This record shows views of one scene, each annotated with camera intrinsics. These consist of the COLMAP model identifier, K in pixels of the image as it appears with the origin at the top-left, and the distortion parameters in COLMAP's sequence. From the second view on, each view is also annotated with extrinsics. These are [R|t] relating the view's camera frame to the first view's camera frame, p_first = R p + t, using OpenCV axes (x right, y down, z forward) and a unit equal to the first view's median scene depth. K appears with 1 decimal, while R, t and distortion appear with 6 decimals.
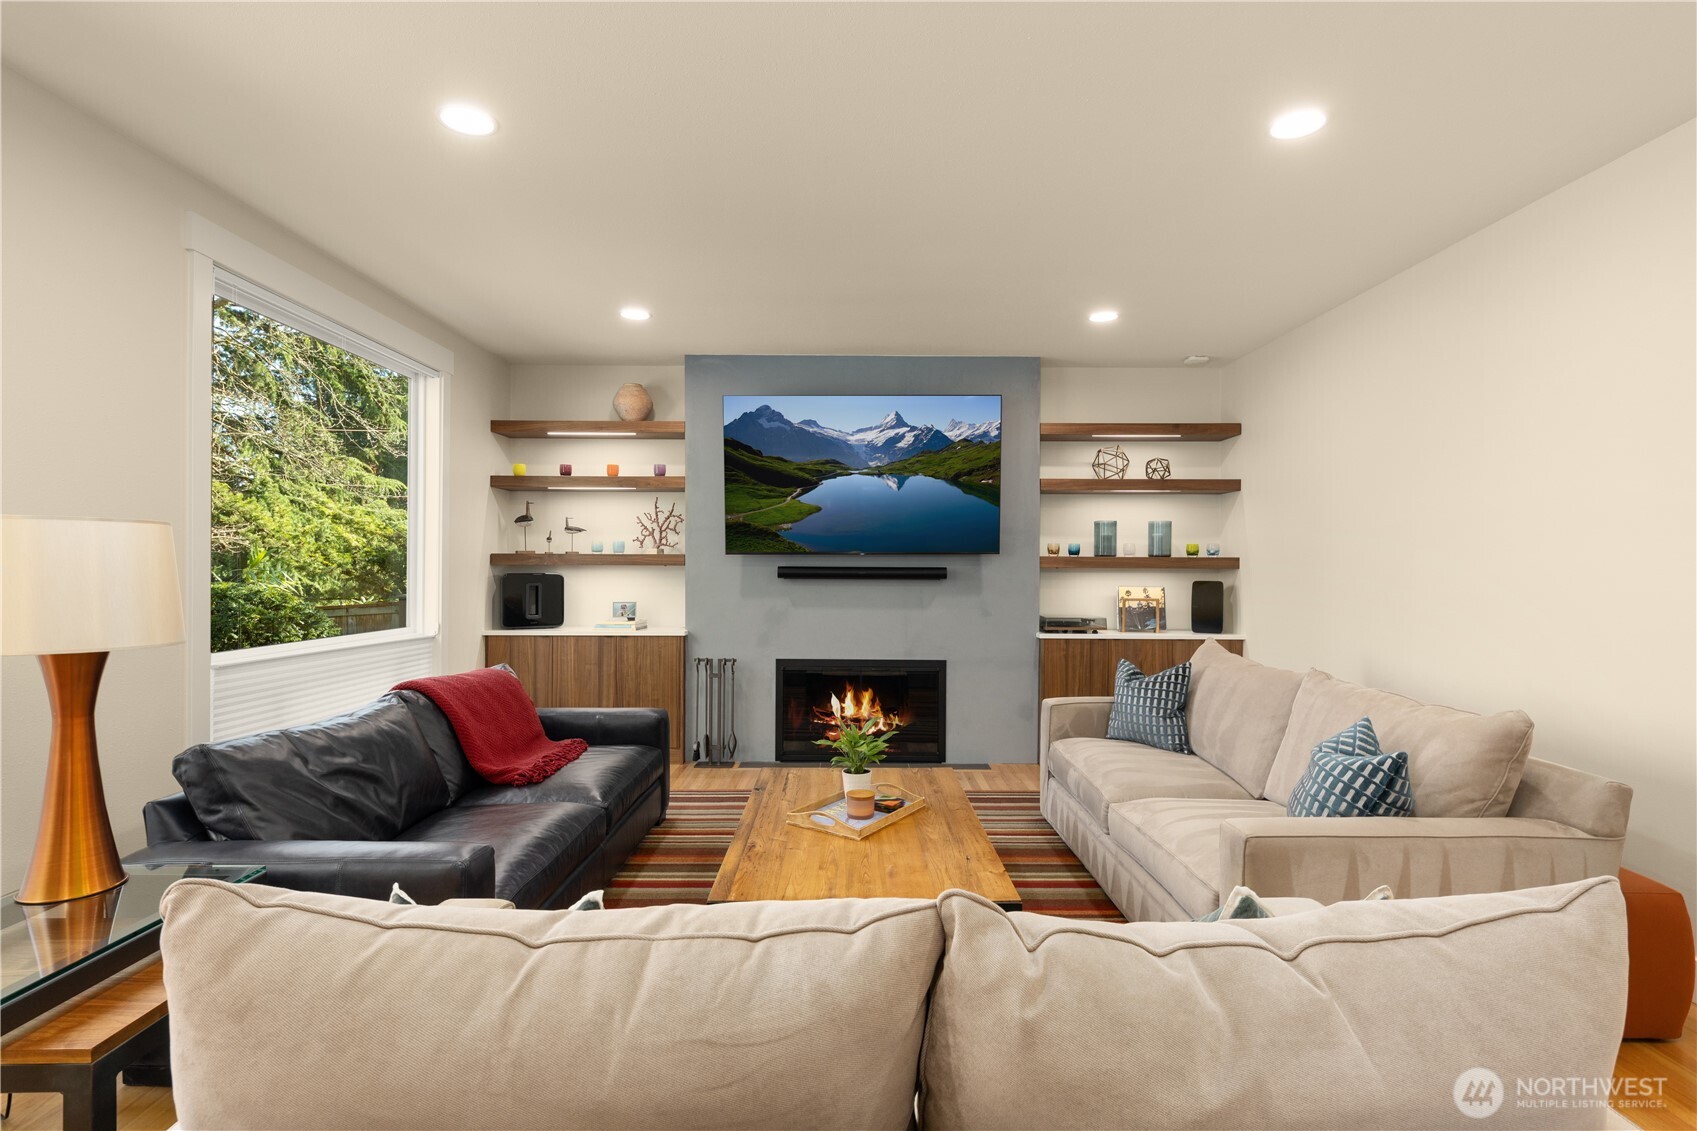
lens RADIAL K [[812.5, 0, 855.5], [0, 812.5, 580.2], [0, 0, 1]] dist [0.000026, -0.000954]
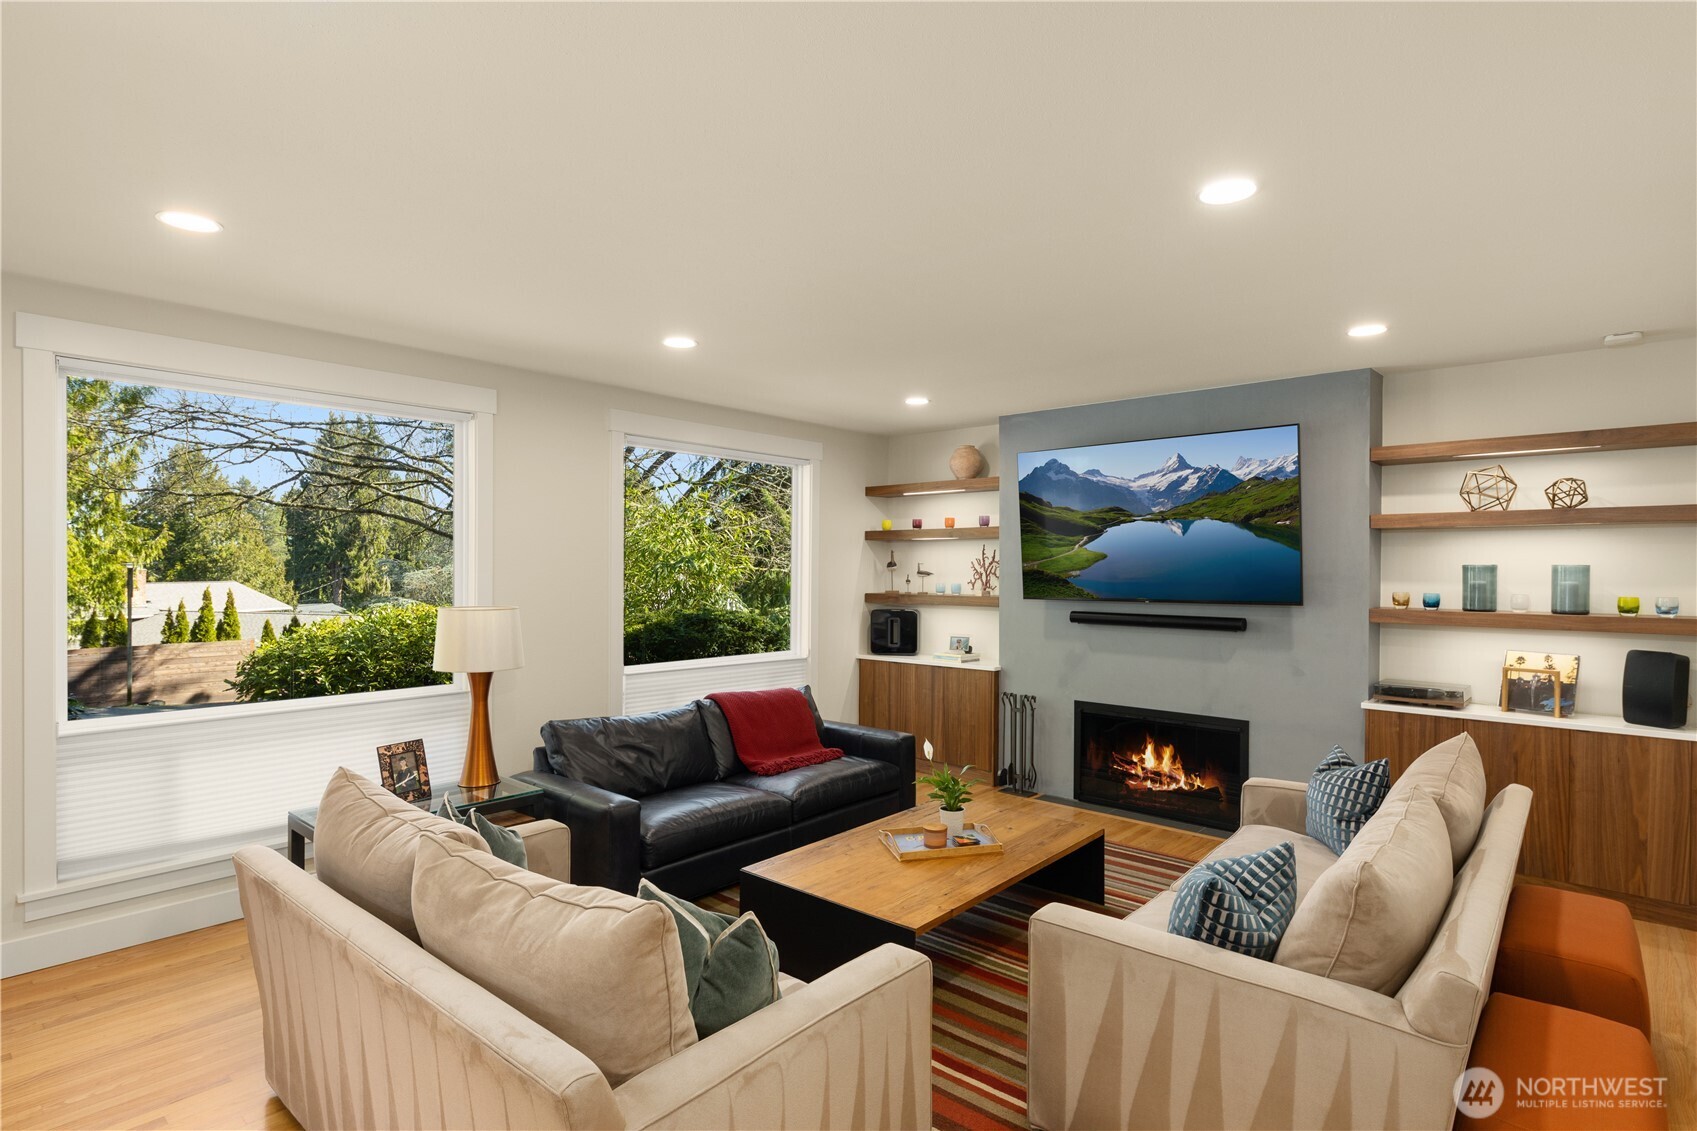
lens RADIAL K [[865.9, 0, 835.8], [0, 865.9, 569.4], [0, 0, 1]] dist [0.002790, -0.001121]
pose [[0.741268, -0.000612, -0.671209, 0.414774], [-0.010933, 0.999856, -0.012986, -0.051747], [0.671121, 0.016965, 0.741154, -0.018658]]
